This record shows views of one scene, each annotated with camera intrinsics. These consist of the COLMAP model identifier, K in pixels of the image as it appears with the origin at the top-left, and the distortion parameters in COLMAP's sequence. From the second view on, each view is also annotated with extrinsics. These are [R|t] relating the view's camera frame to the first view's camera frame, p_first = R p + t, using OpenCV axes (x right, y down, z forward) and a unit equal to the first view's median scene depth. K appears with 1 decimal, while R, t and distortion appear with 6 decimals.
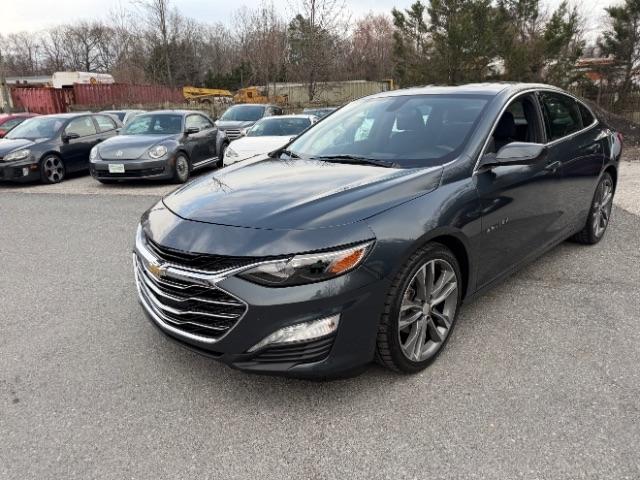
lens RADIAL K [[442.9, 0, 320.0], [0, 442.9, 240.0], [0, 0, 1]] dist [0.000634, -0.008060]
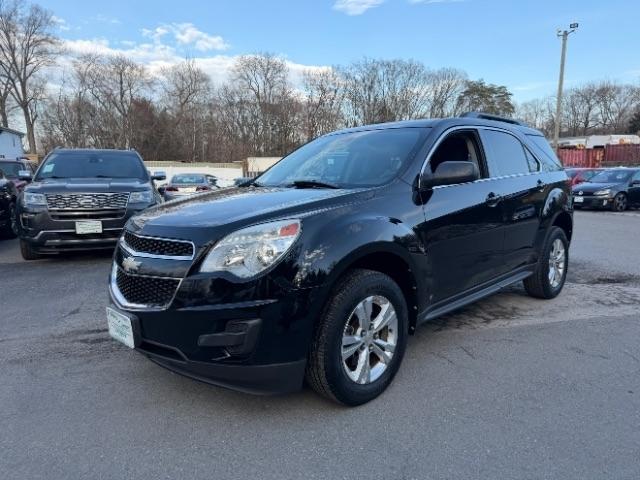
lens RADIAL K [[441.1, 0, 320.0], [0, 441.1, 240.0], [0, 0, 1]] dist [0.036338, -0.055529]
pose [[0.568559, 0.139485, -0.810731, 0.012423], [-0.234458, 0.972122, 0.002829, 0.035920], [0.788524, 0.188474, 0.585412, -0.122012]]
